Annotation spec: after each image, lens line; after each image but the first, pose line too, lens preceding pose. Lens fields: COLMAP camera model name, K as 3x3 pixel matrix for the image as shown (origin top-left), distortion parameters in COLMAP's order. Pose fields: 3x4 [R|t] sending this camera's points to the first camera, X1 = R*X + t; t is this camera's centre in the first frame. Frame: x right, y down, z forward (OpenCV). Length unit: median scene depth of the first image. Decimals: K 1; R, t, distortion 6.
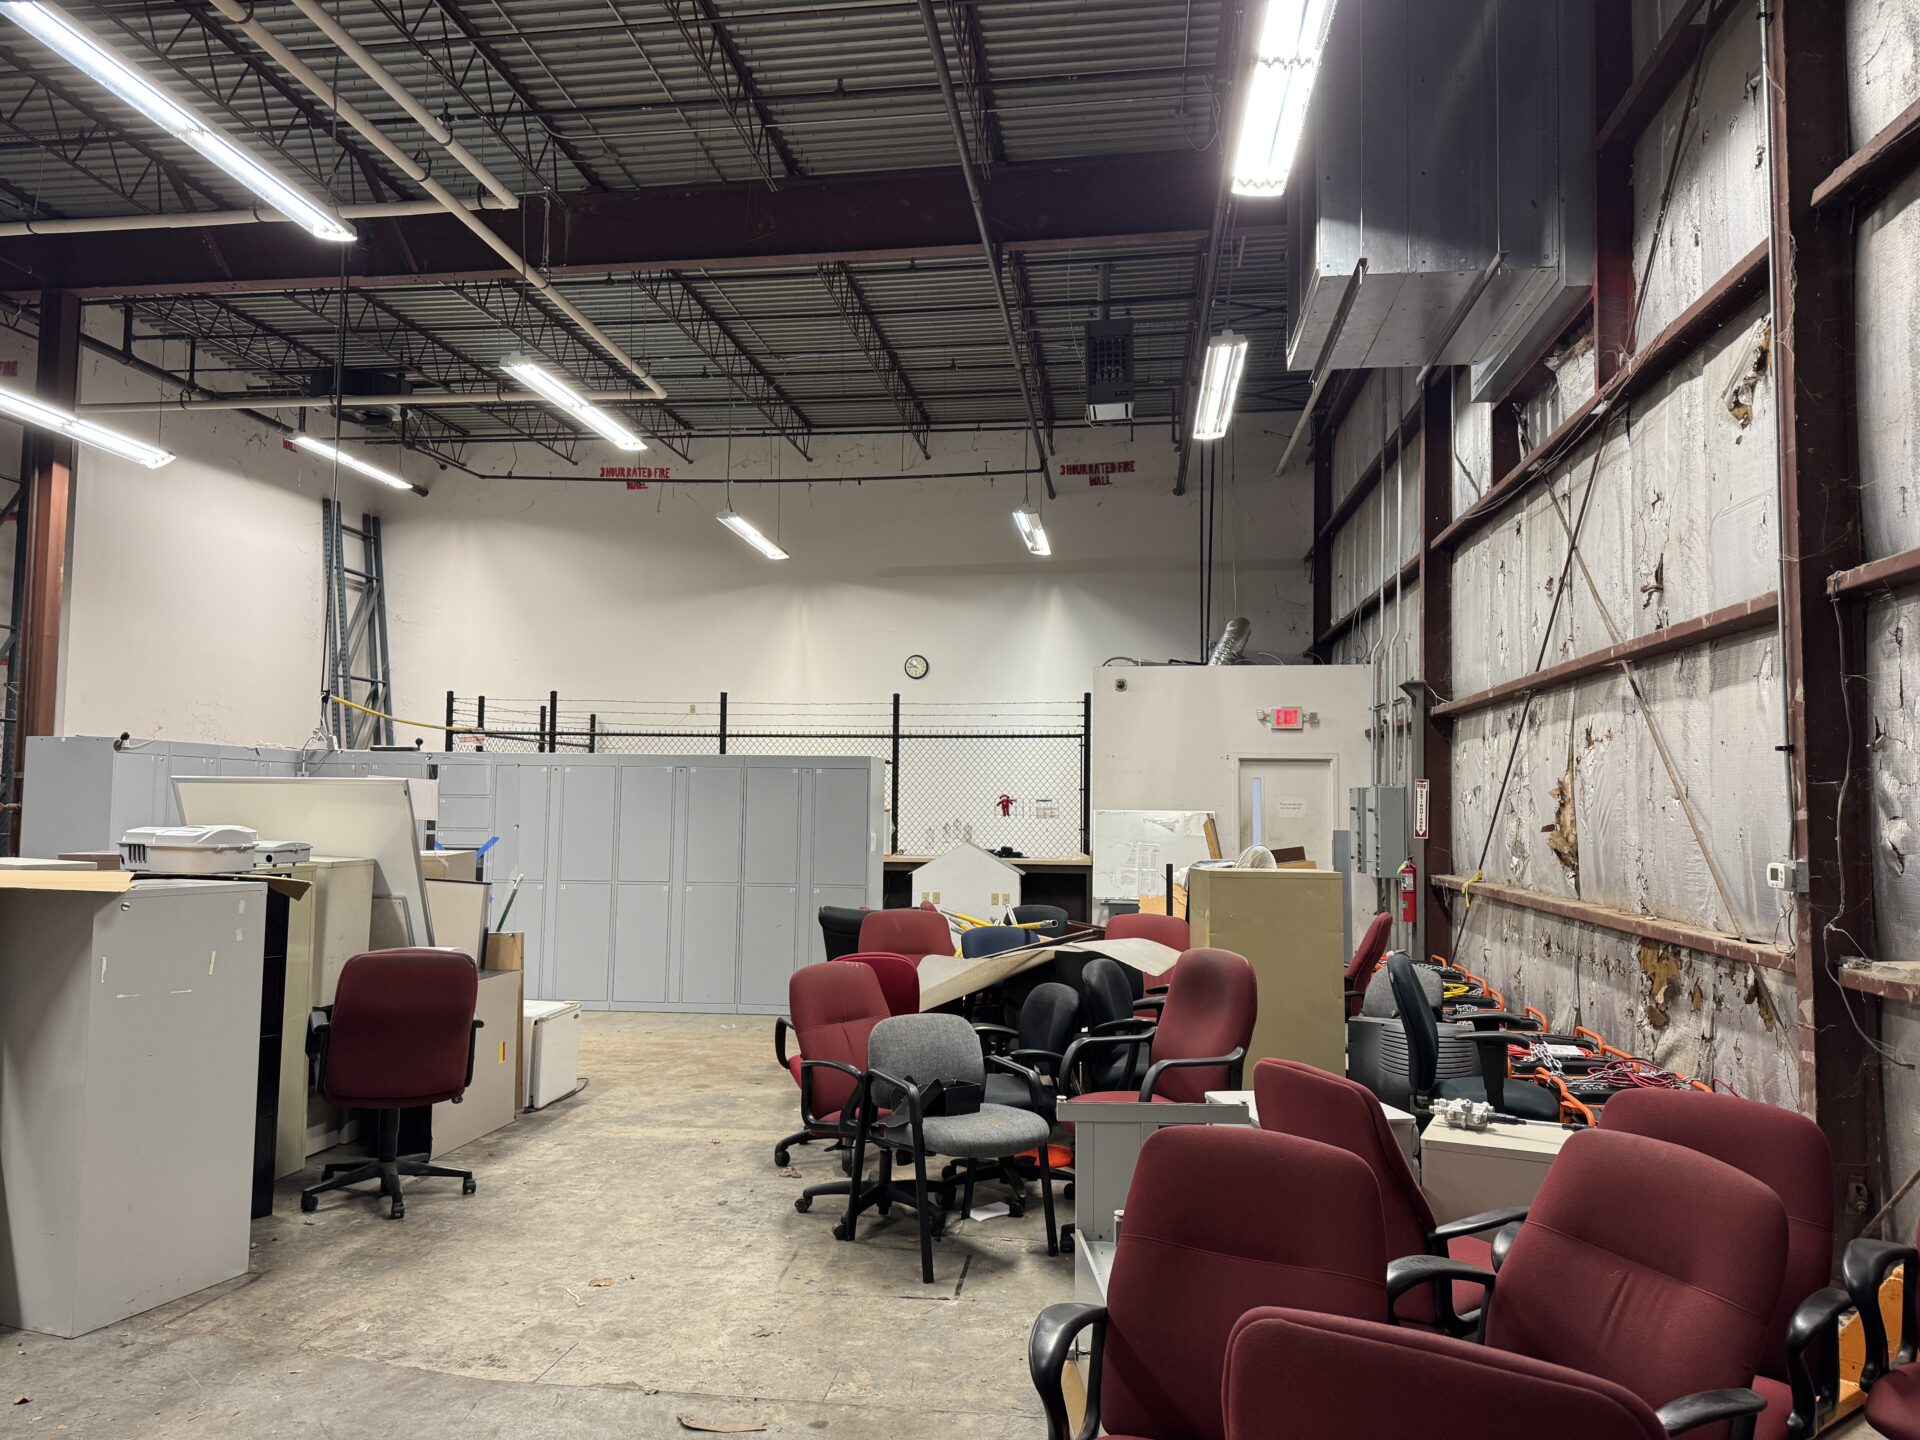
lens RADIAL K [[1345.7, 0, 960.0], [0, 1345.7, 720.0], [0, 0, 1]] dist [0.001172, -0.005085]
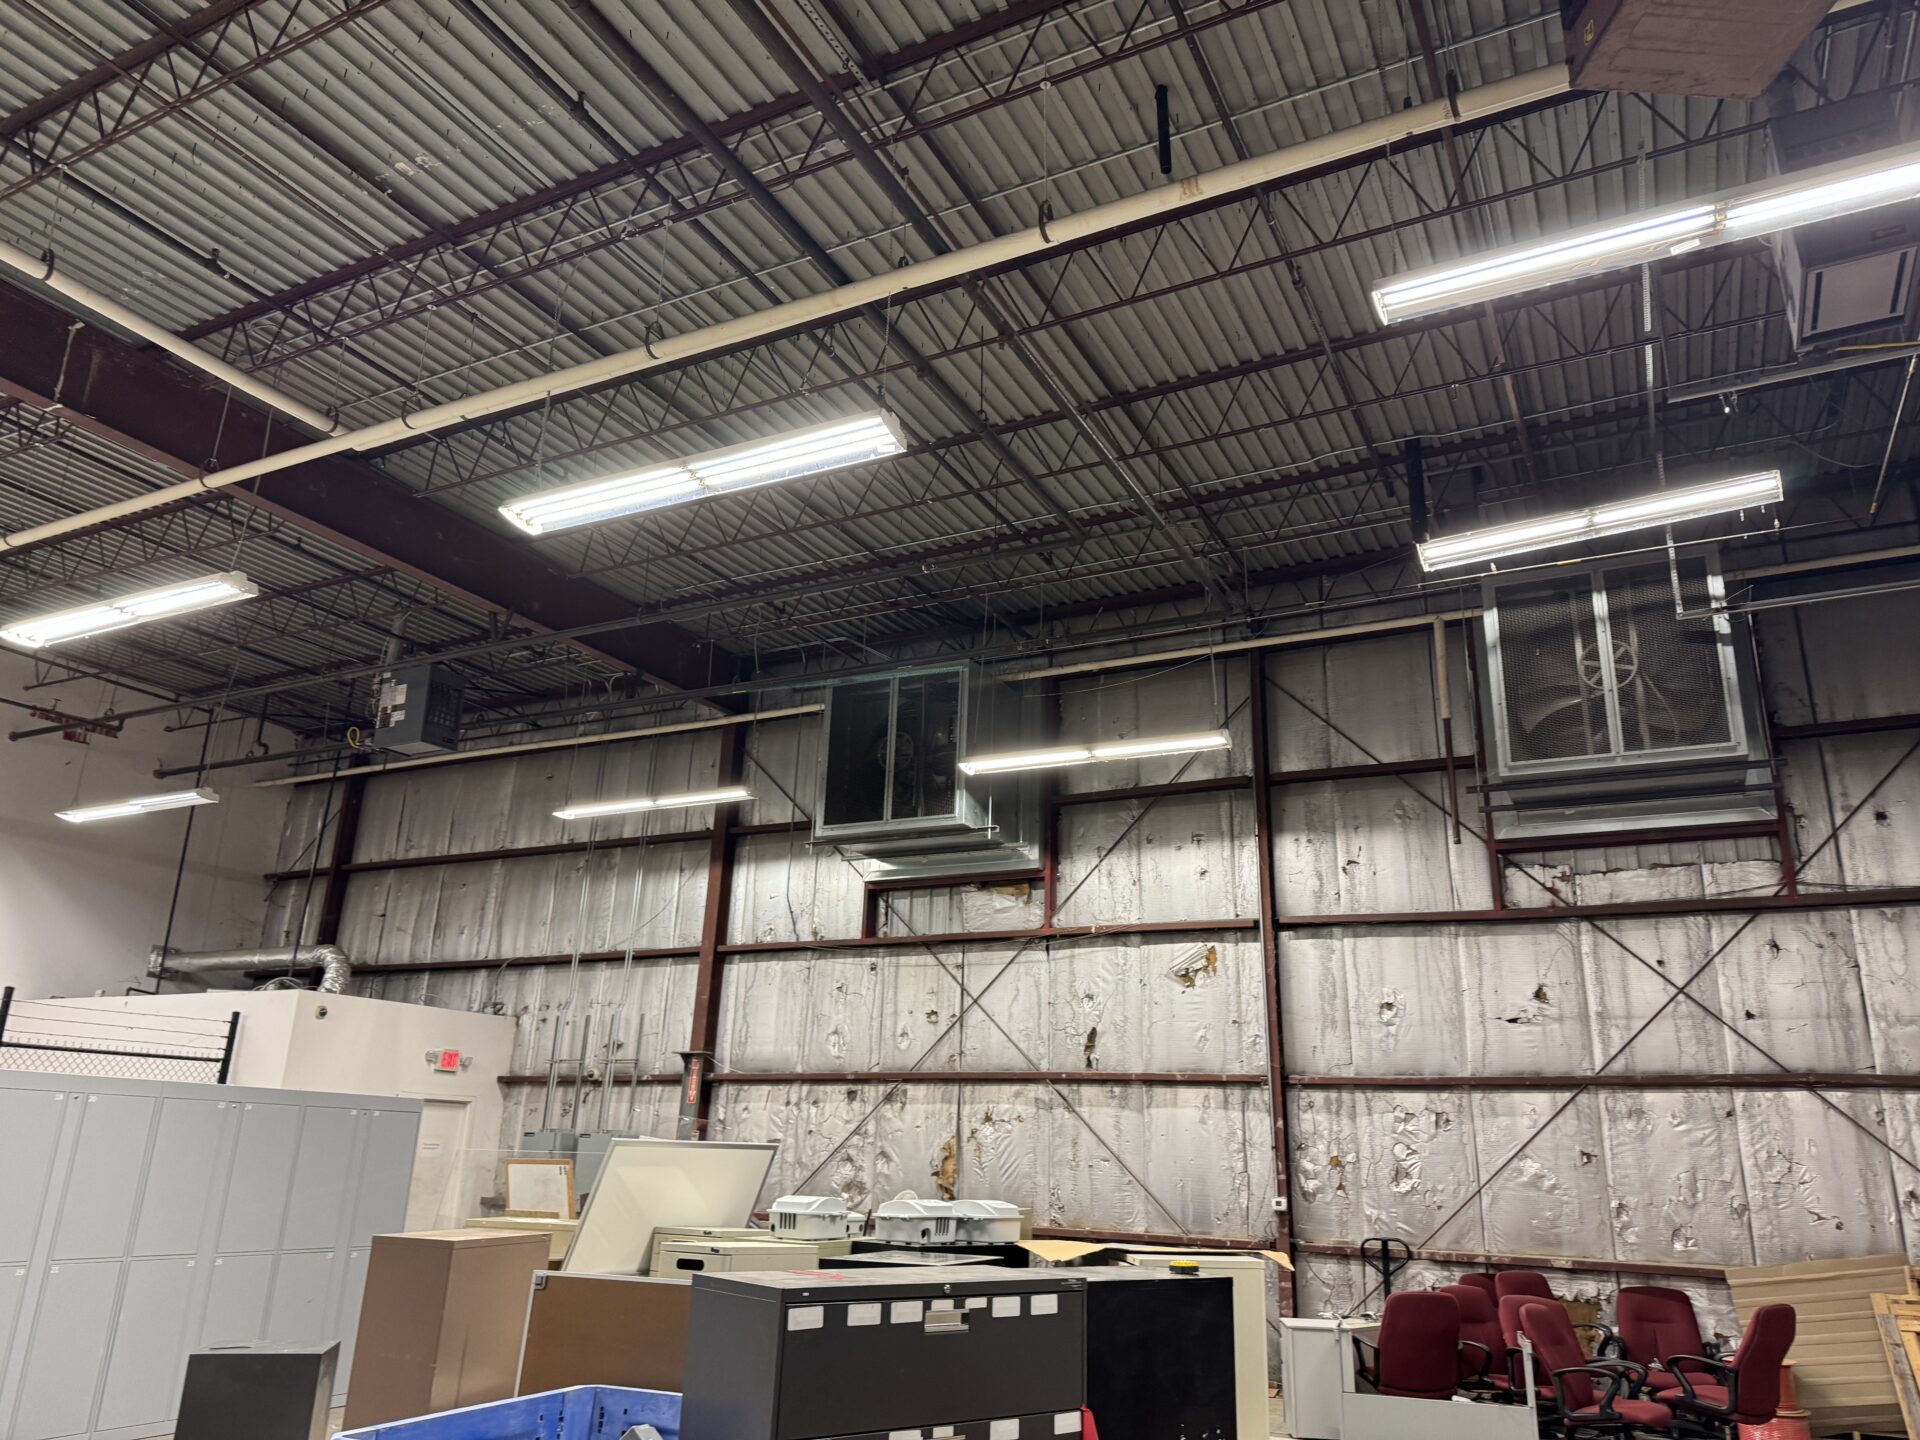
lens RADIAL K [[1345.7, 0, 960.0], [0, 1345.7, 720.0], [0, 0, 1]] dist [0.001172, -0.005085]
pose [[0.342642, 0.290822, 0.893319, -0.655531], [-0.085163, 0.956580, -0.278752, 0.003112], [-0.935598, 0.019434, 0.352531, 0.234701]]
